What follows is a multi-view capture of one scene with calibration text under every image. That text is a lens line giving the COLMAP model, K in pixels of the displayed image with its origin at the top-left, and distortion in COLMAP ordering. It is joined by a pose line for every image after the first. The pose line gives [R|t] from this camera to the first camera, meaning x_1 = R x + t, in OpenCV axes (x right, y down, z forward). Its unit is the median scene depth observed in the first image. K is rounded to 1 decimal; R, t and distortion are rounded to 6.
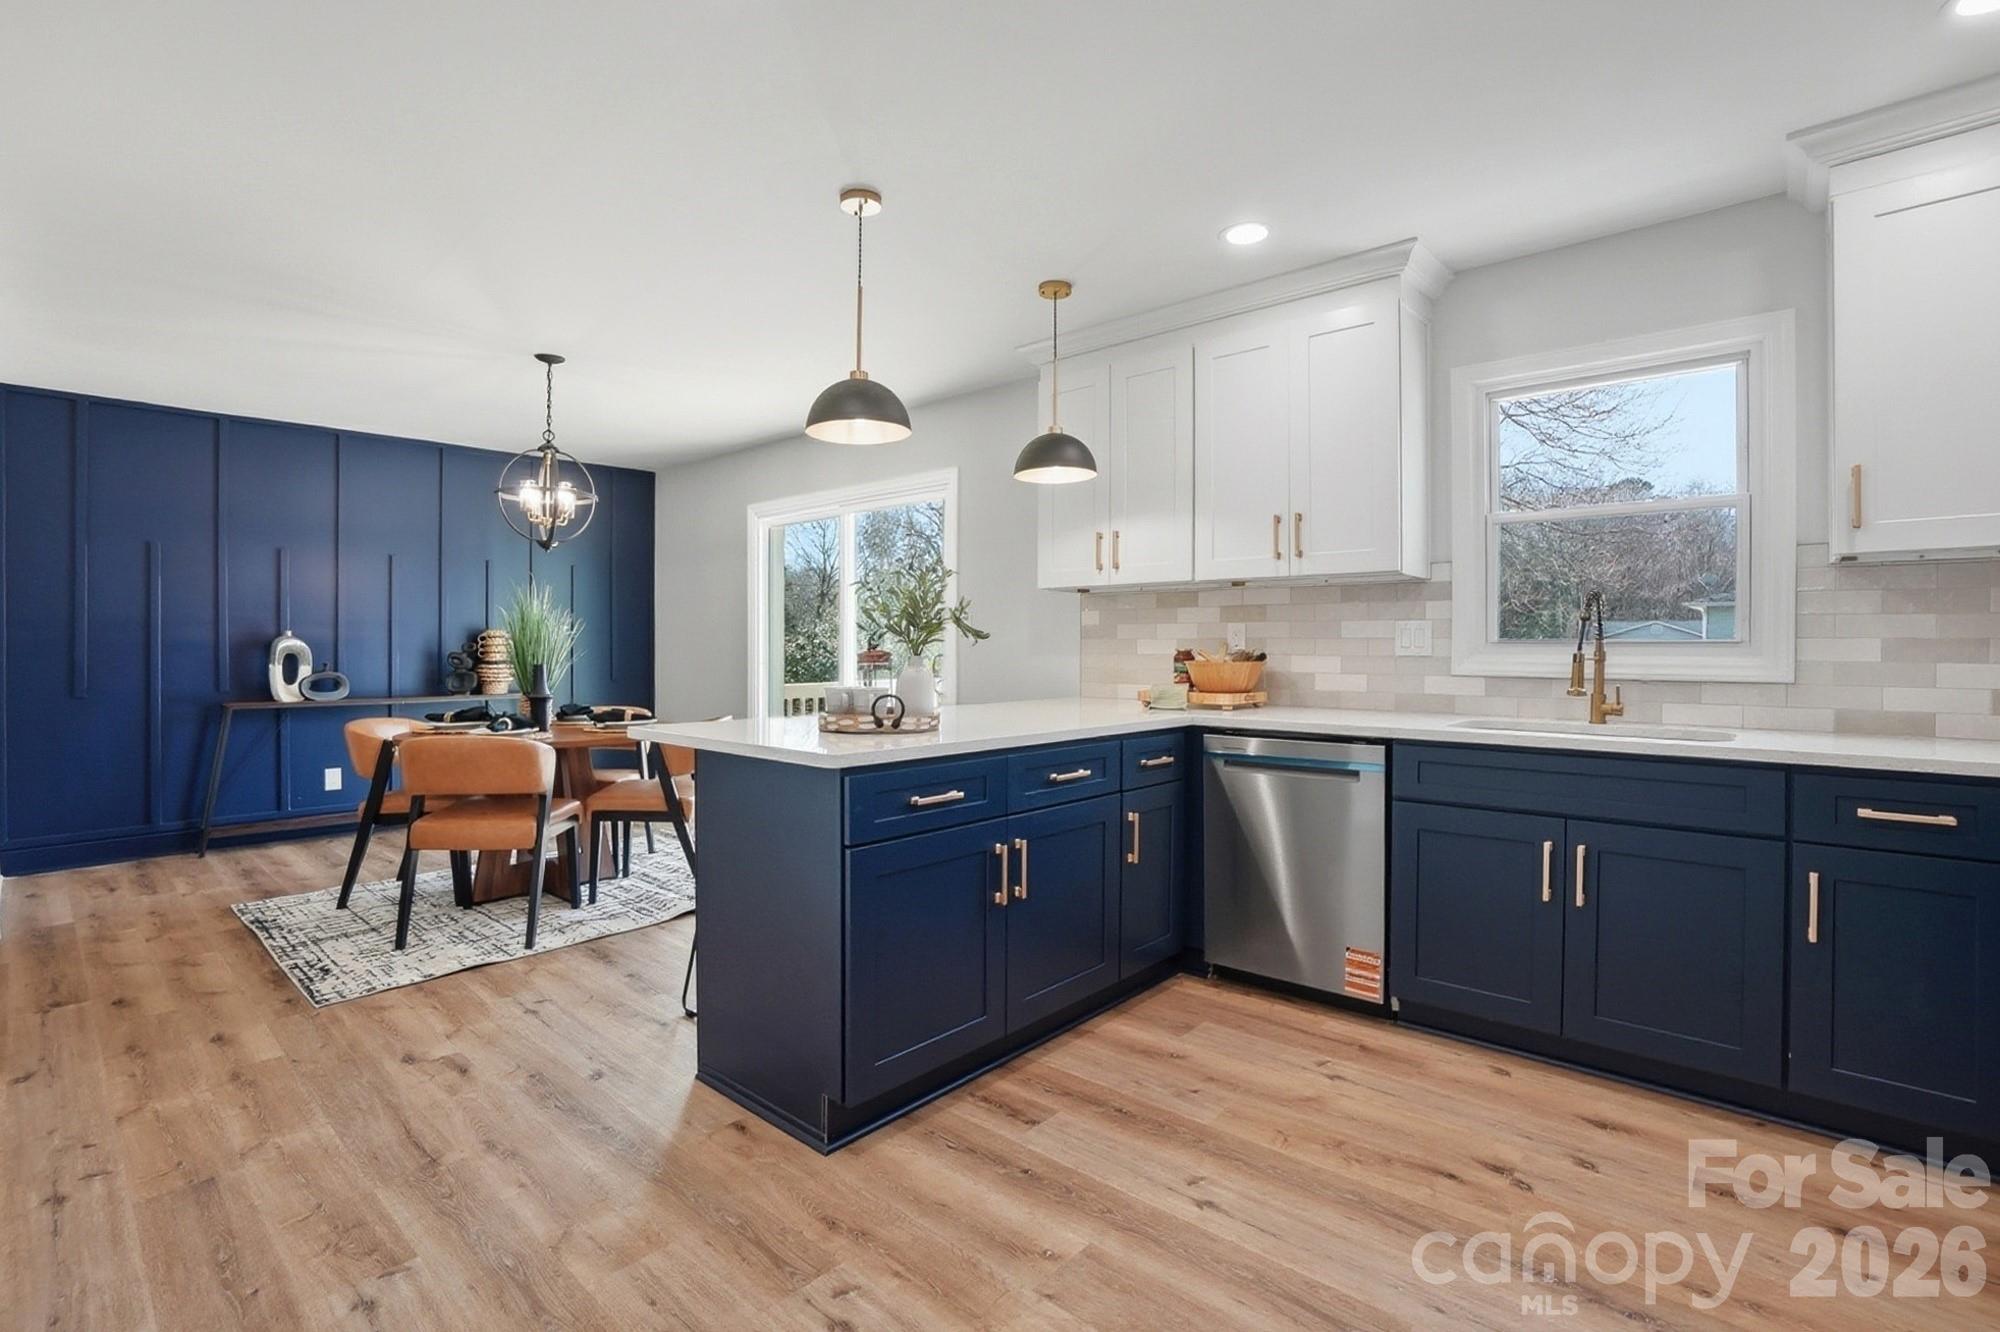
lens RADIAL K [[911.9, 0, 995.8], [0, 911.9, 664.9], [0, 0, 1]] dist [-0.062538, 0.020154]
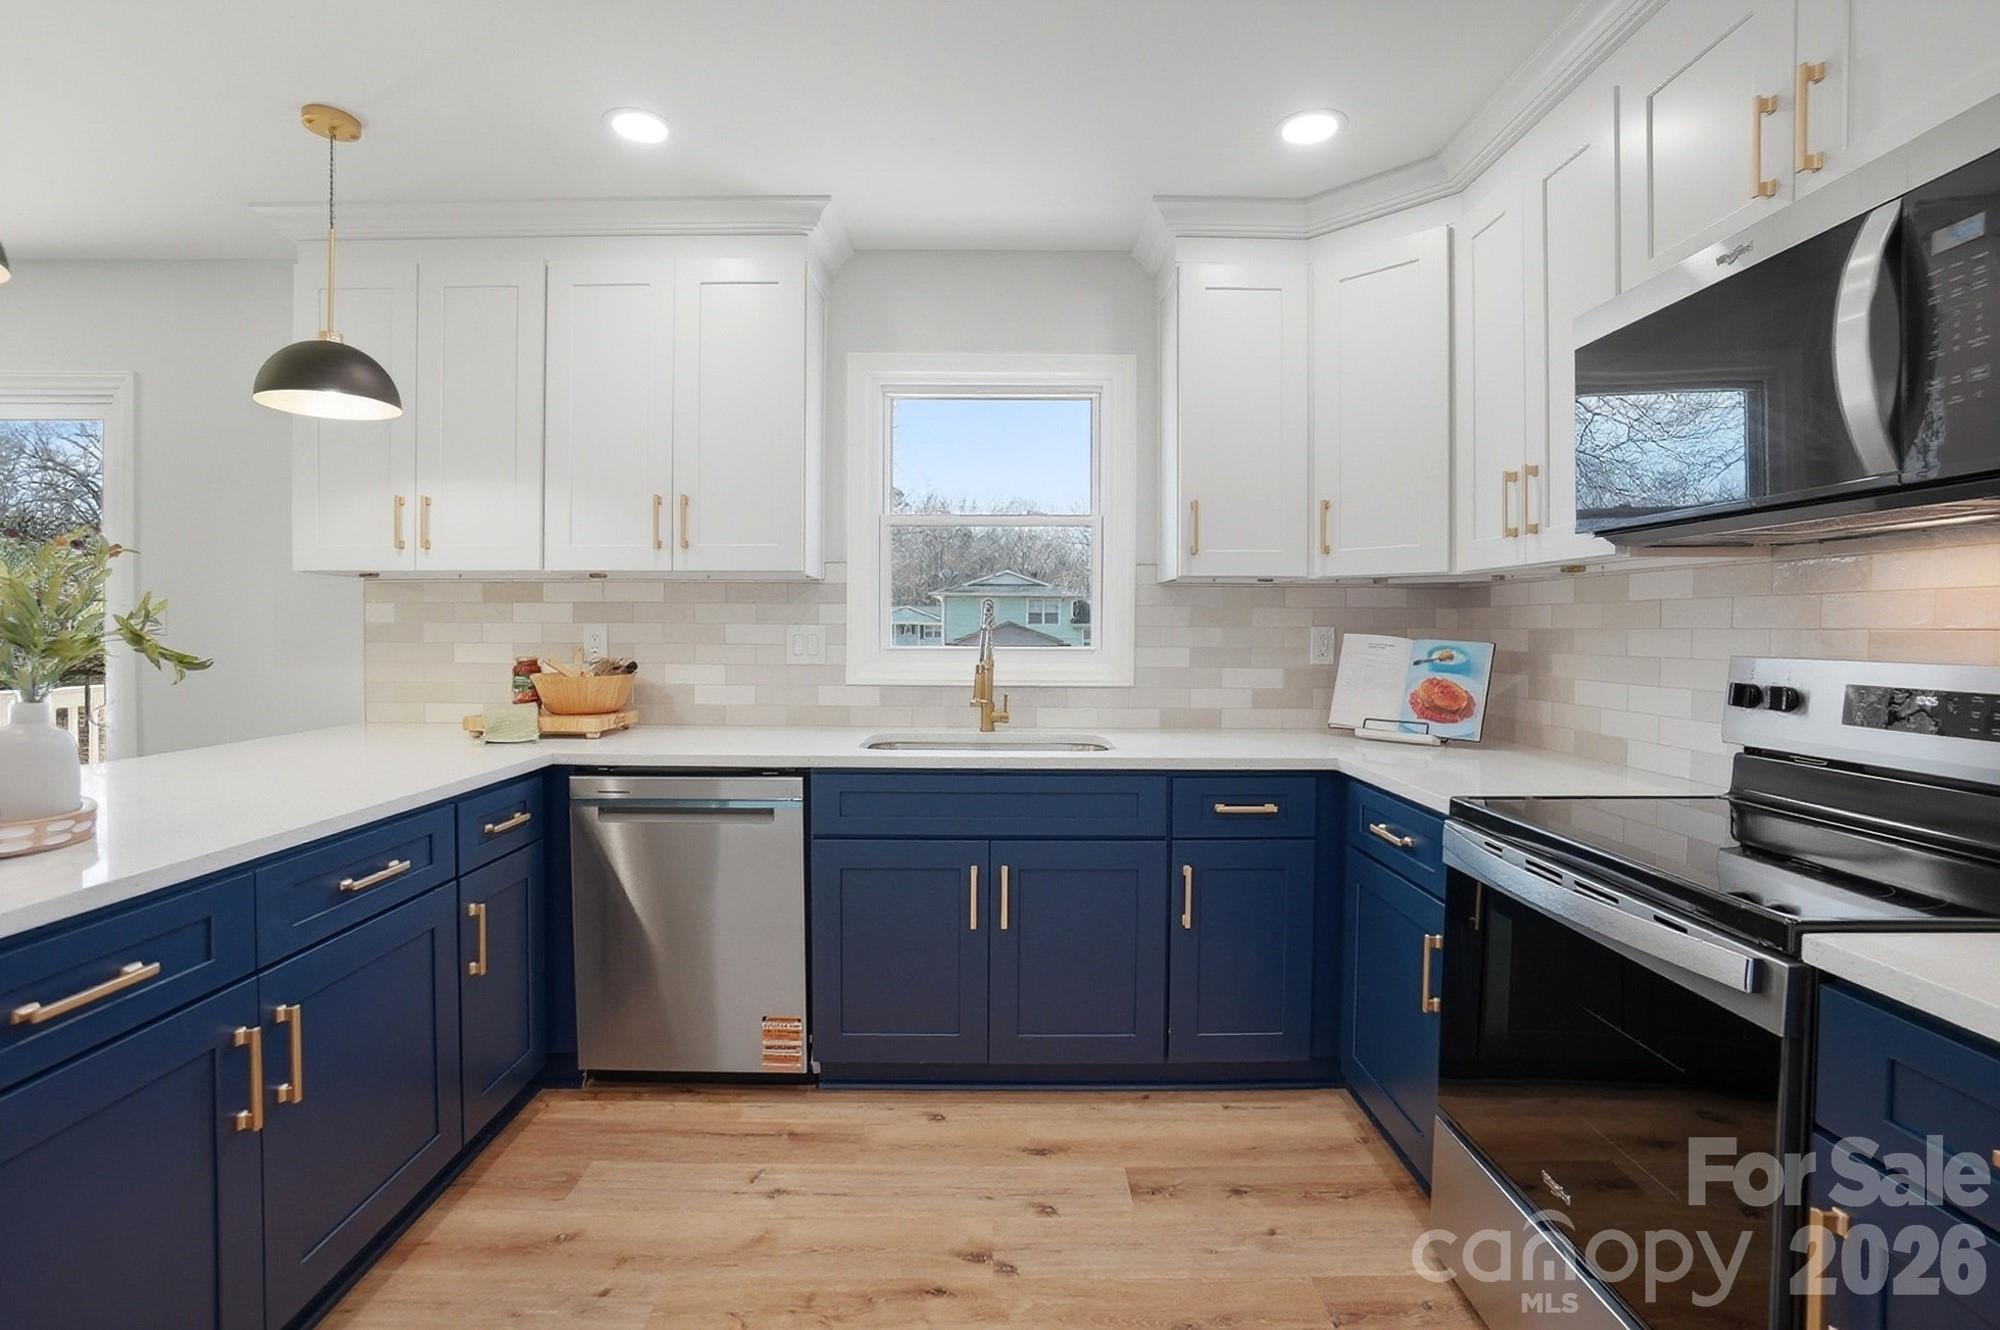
lens RADIAL K [[910.8, 0, 989.4], [0, 910.8, 649.4], [0, 0, 1]] dist [-0.059120, 0.020862]
pose [[0.745908, -0.013217, 0.665917, -0.009166], [0.009972, 0.999913, 0.008676, -0.036299], [-0.665974, 0.000169, 0.745975, 0.229974]]
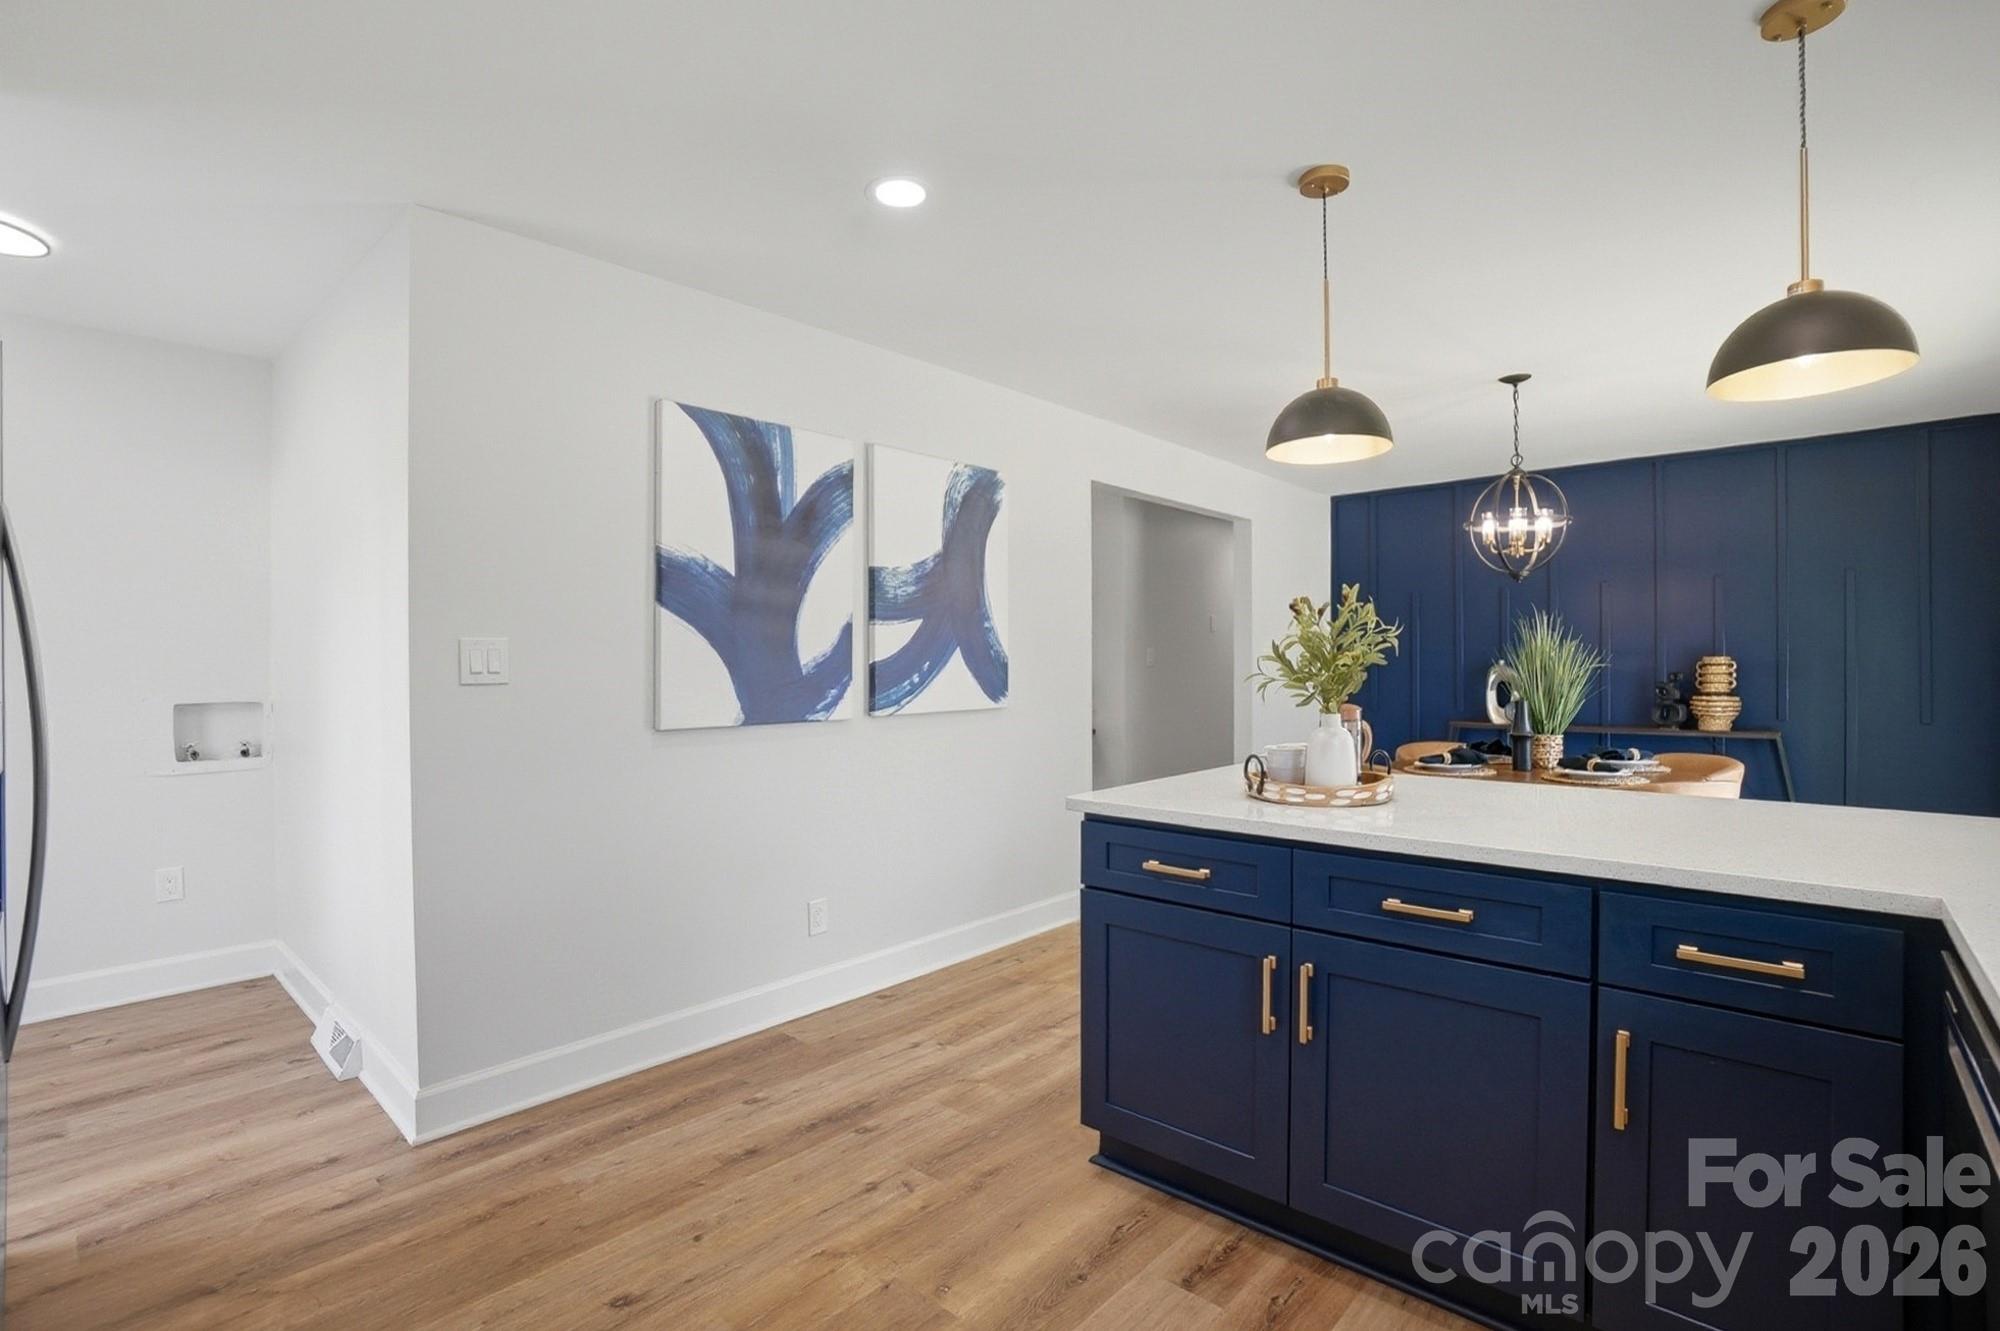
lens RADIAL K [[934.6, 0, 986.4], [0, 934.6, 644.6], [0, 0, 1]] dist [-0.059191, 0.023834]
pose [[-0.002334, -0.017551, -0.999843, 0.709635], [-0.018267, 0.999680, -0.017505, -0.049453], [0.999830, 0.018223, -0.002654, 0.642162]]
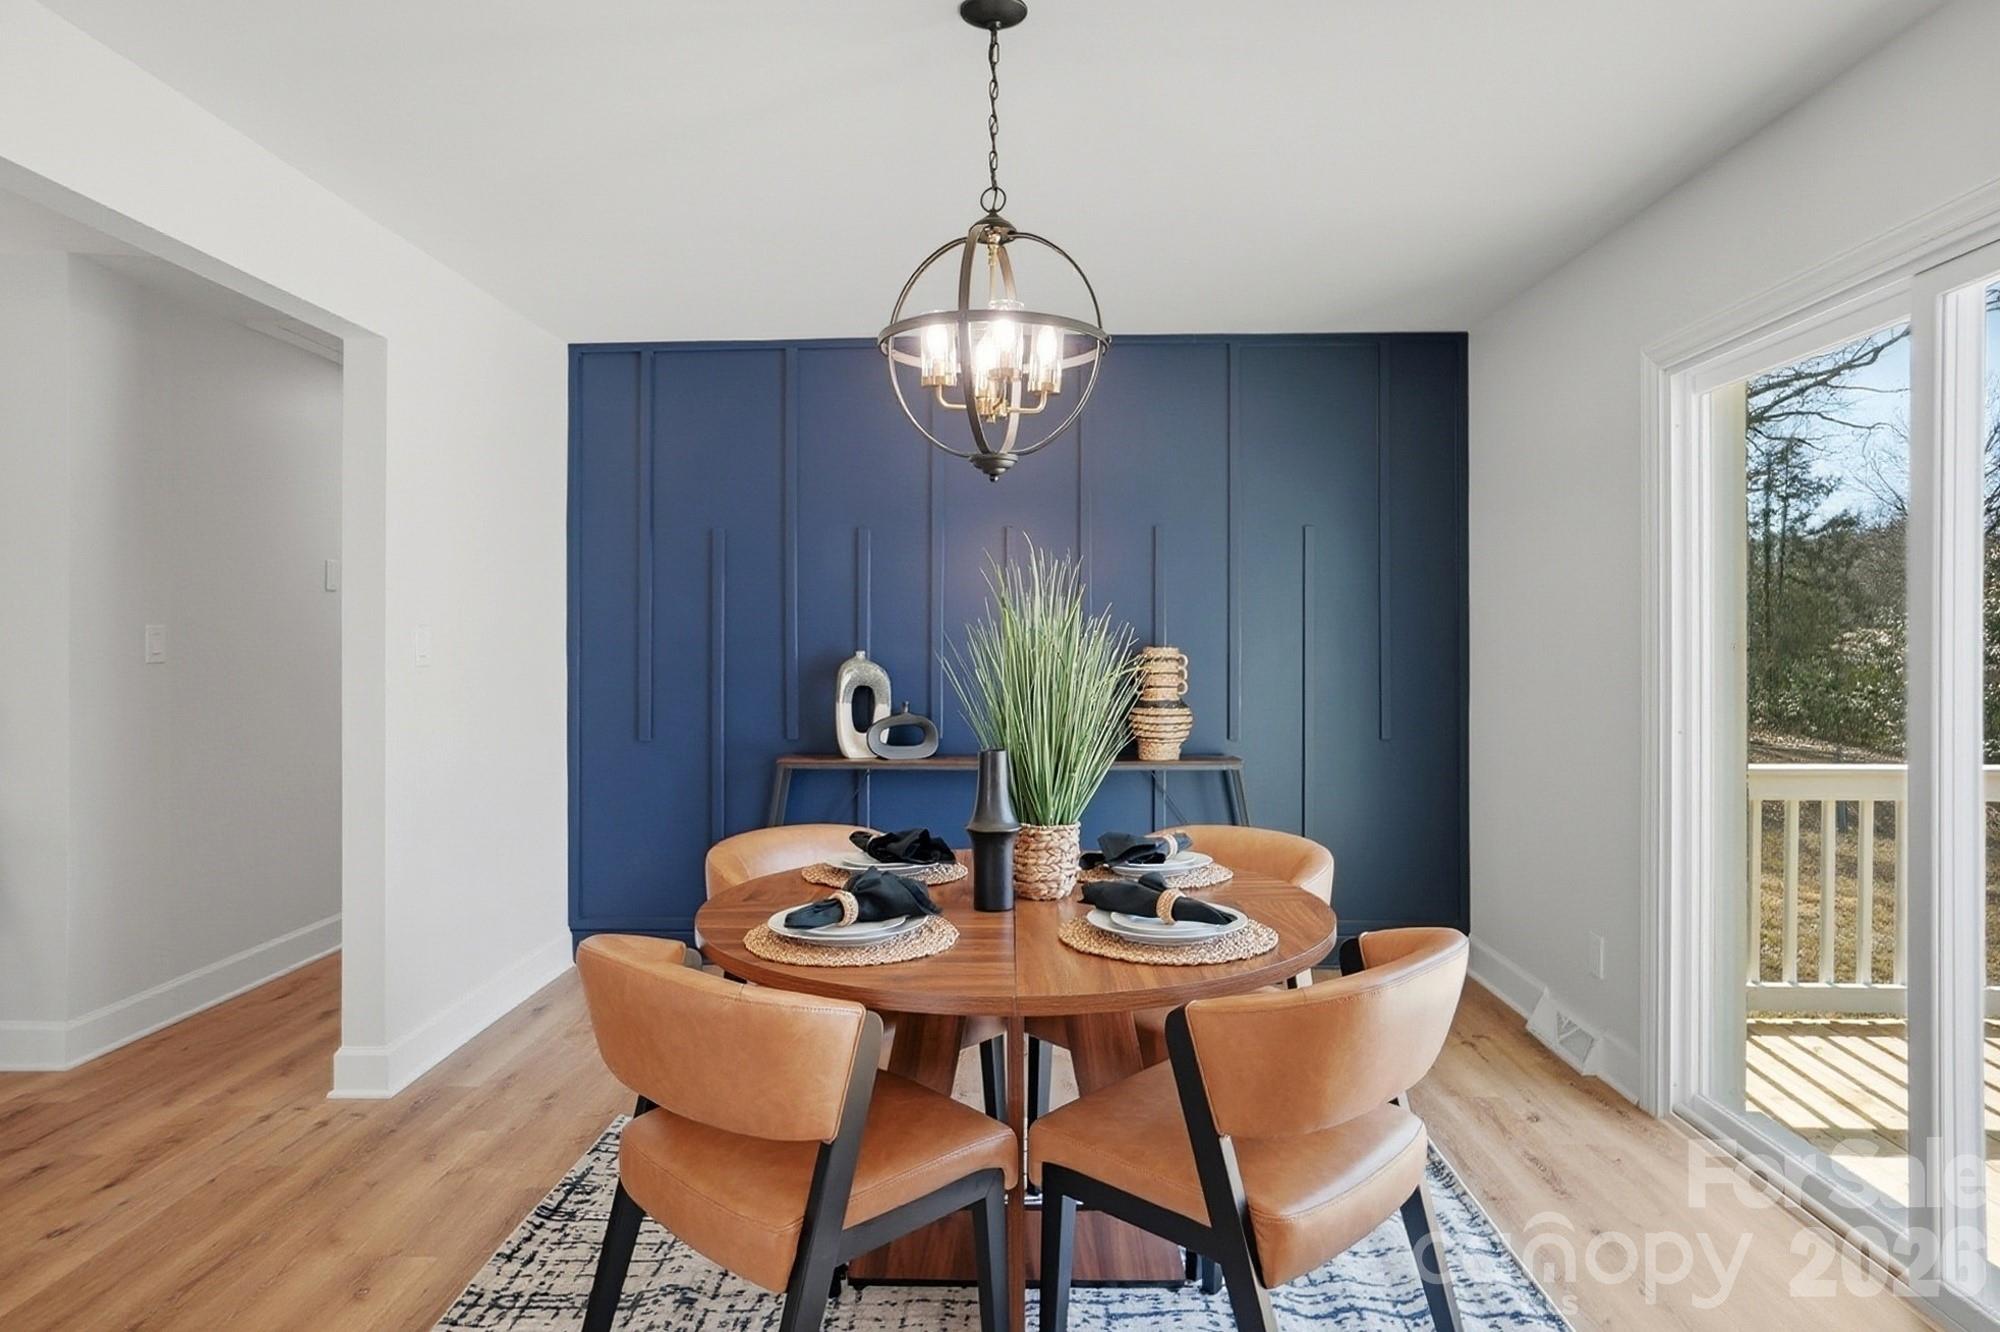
lens RADIAL K [[1167.1, 0, 1006.4], [0, 1167.1, 626.0], [0, 0, 1]] dist [0.003864, 0.000435]
pose [[0.651179, -0.012035, -0.758828, -0.128826], [-0.017361, 0.999376, -0.030748, -0.061607], [0.758725, 0.033197, 0.650564, 0.964616]]
